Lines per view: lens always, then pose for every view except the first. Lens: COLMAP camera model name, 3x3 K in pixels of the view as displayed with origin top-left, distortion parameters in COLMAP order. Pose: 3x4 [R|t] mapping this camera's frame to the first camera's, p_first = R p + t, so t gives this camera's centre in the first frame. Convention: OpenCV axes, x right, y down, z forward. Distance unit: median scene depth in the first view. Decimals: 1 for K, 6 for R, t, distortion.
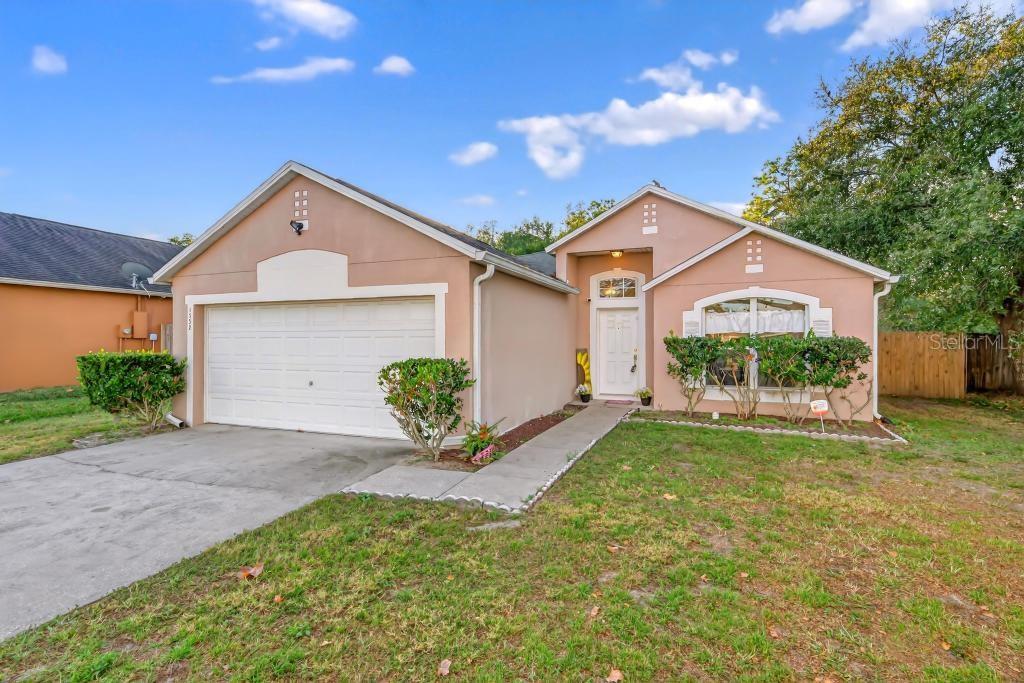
lens RADIAL K [[486.5, 0, 513.2], [0, 486.5, 334.2], [0, 0, 1]] dist [0.000379, 0.000504]
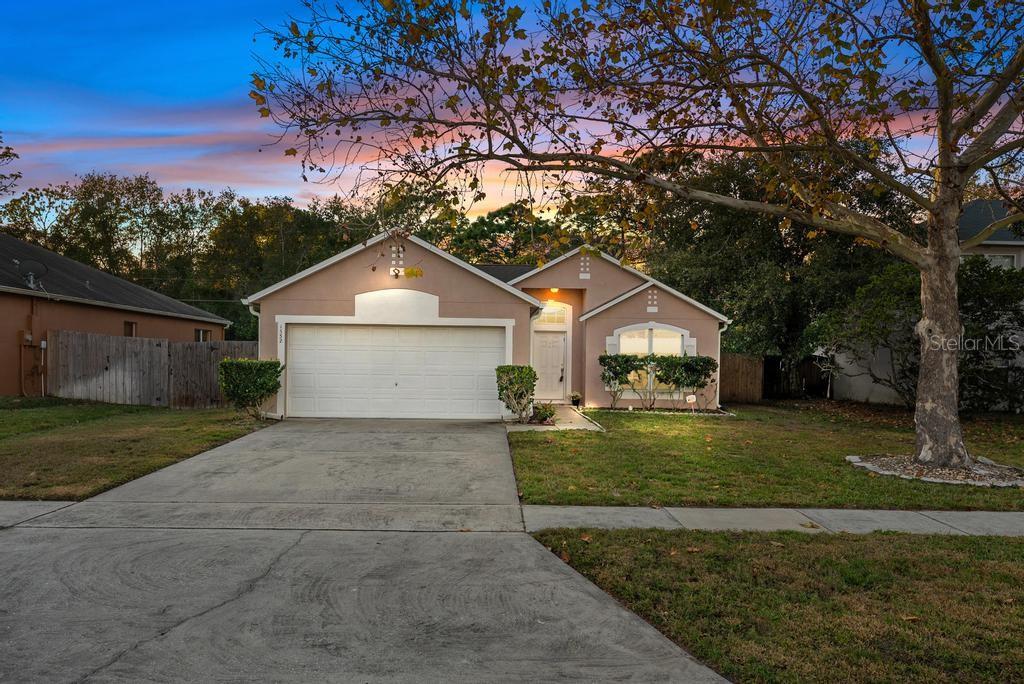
lens RADIAL K [[742.7, 0, 507.4], [0, 742.7, 352.6], [0, 0, 1]] dist [0.012109, 0.000866]
pose [[0.914516, 0.017191, 0.404185, -0.863383], [-0.019267, 0.999814, 0.001069, 0.002557], [-0.404092, -0.008765, 0.914677, -0.936970]]
